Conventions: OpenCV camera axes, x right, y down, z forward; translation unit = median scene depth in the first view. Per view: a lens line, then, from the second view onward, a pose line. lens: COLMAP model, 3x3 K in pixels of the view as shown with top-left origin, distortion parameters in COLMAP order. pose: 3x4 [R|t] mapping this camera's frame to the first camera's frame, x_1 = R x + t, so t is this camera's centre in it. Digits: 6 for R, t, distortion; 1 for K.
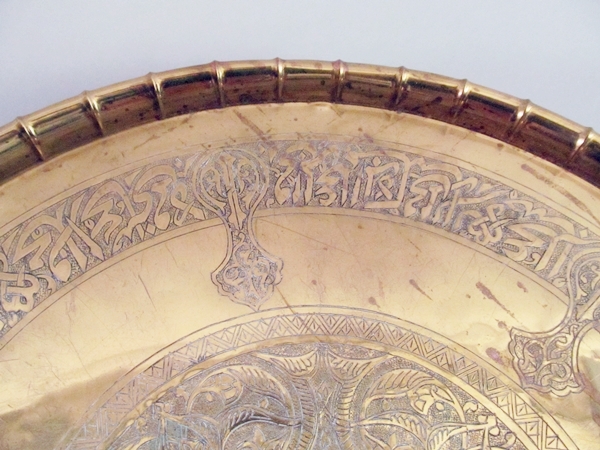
lens RADIAL K [[486.6, 0, 299.1], [0, 486.6, 227.3], [0, 0, 1]] dist [-0.055361, 0.013318]
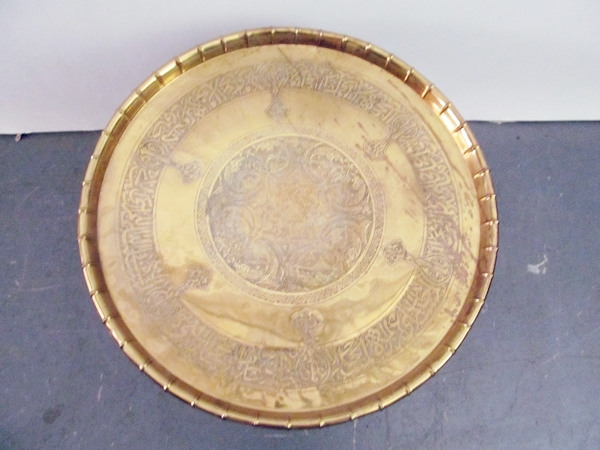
lens RADIAL K [[486.6, 0, 298.0], [0, 486.6, 225.2], [0, 0, 1]] dist [-0.055361, 0.013318]
pose [[0.994421, 0.101444, -0.028922, 0.150661], [-0.091455, 0.965741, 0.242858, 0.036494], [0.052567, -0.238858, 0.969631, -1.770667]]
